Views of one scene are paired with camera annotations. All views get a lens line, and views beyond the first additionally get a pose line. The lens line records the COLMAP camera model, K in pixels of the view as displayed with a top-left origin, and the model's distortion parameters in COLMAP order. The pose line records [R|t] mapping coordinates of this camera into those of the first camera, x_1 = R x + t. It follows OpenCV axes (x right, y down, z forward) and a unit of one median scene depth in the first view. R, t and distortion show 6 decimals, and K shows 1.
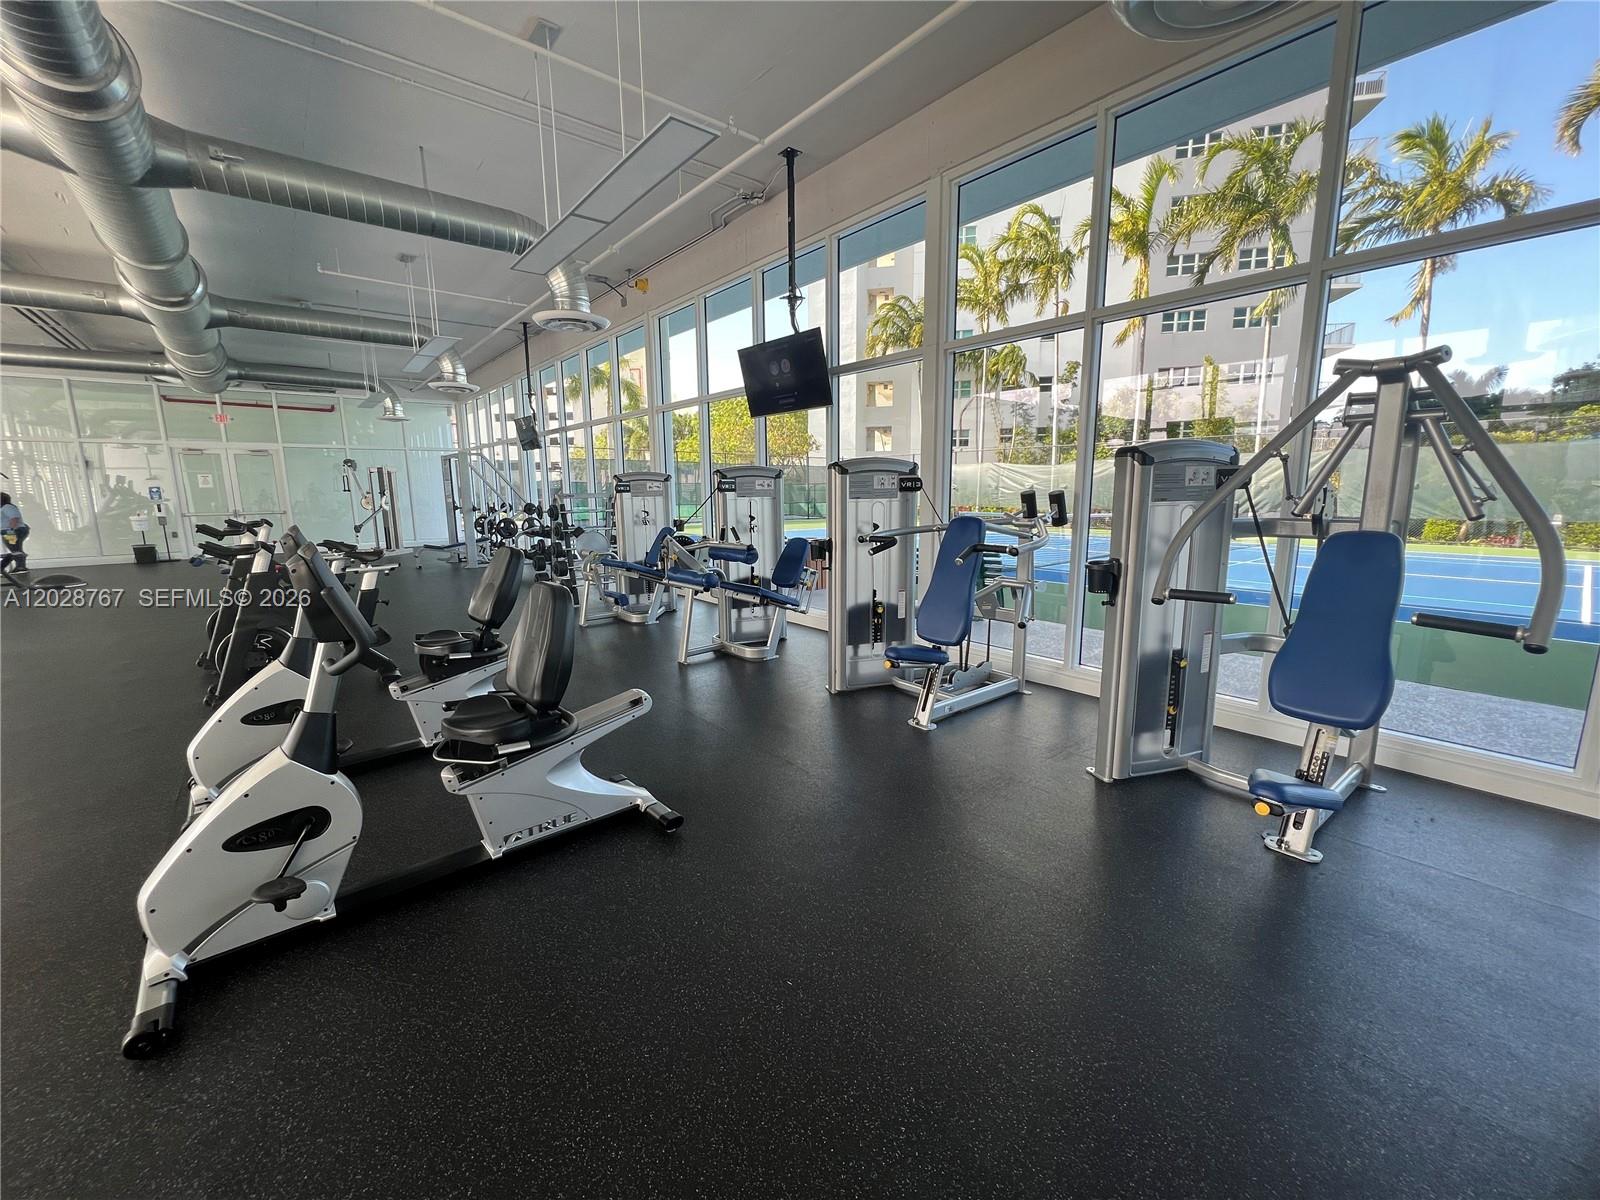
lens RADIAL K [[638.2, 0, 799.1], [0, 638.2, 595.4], [0, 0, 1]] dist [-0.001203, 0.000002]
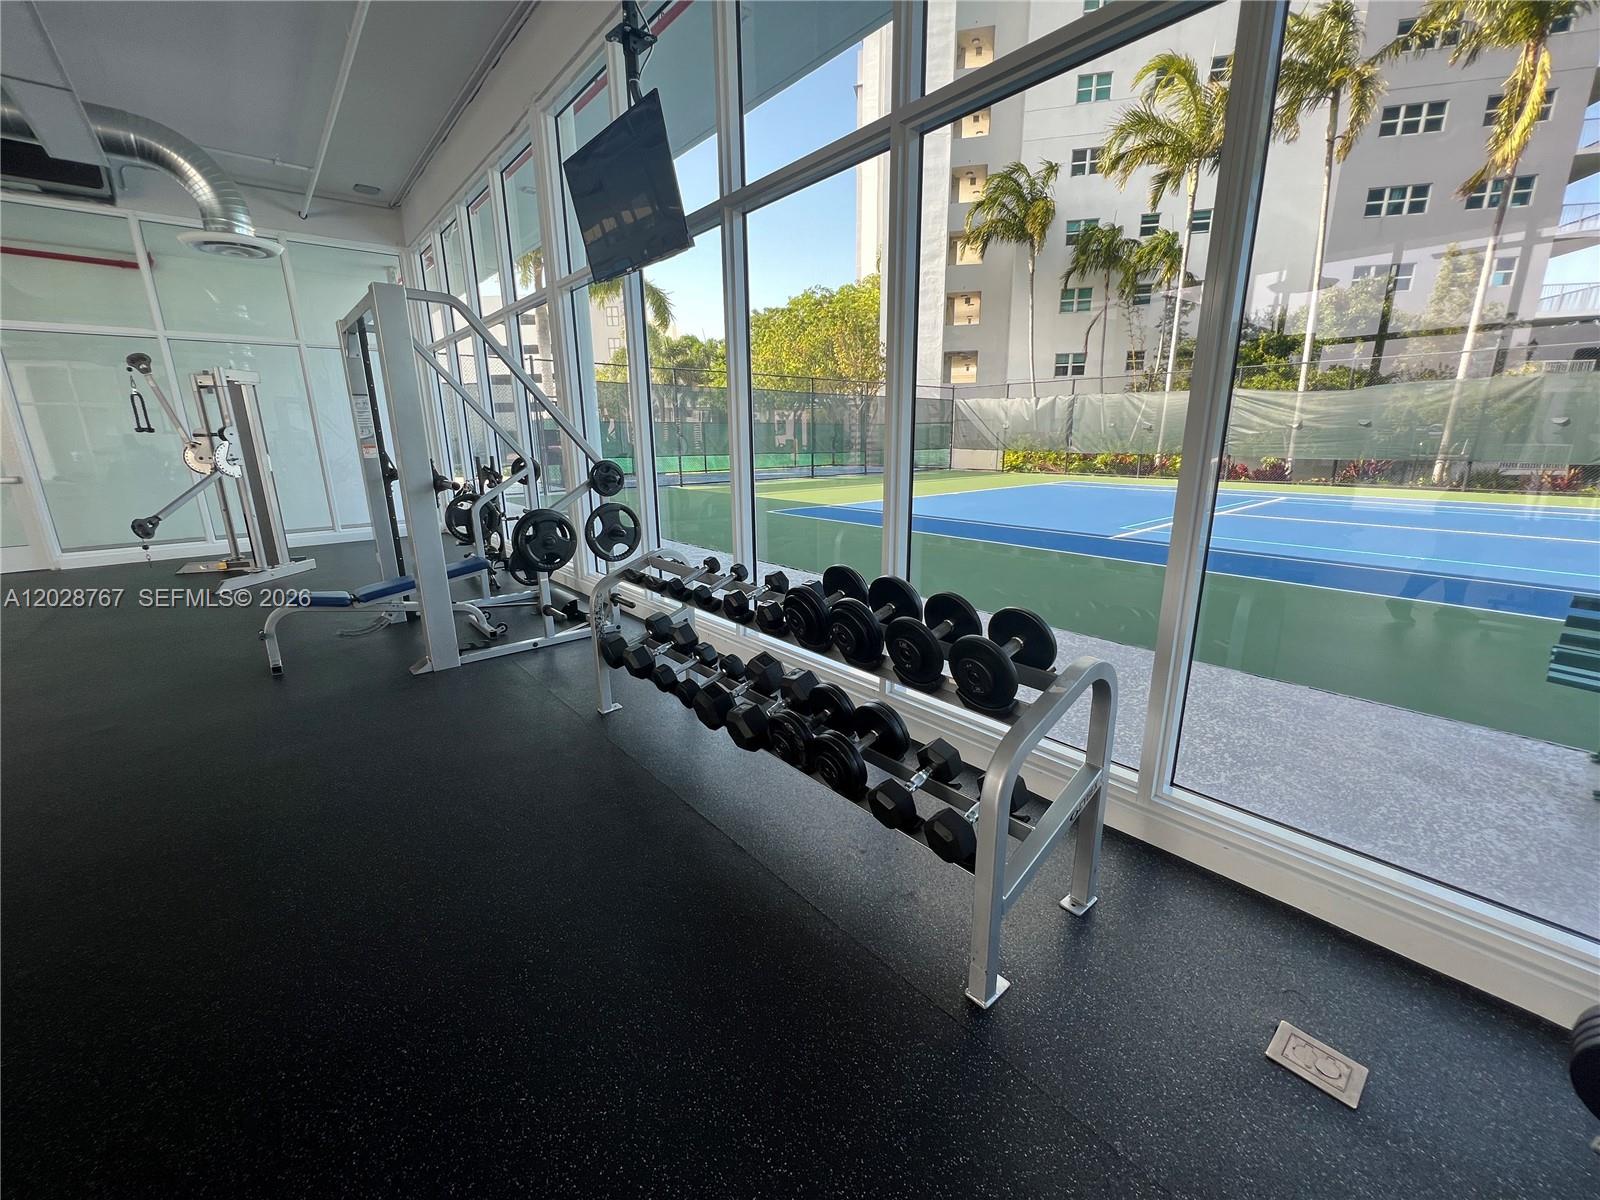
lens RADIAL K [[638.2, 0, 798.0], [0, 638.2, 601.5], [0, 0, 1]] dist [-0.001203, 0.000002]
pose [[0.999884, -0.007352, 0.013354, -0.284089], [0.006109, 0.995843, 0.090879, -0.087901], [-0.013966, -0.090787, 0.995772, 0.572541]]
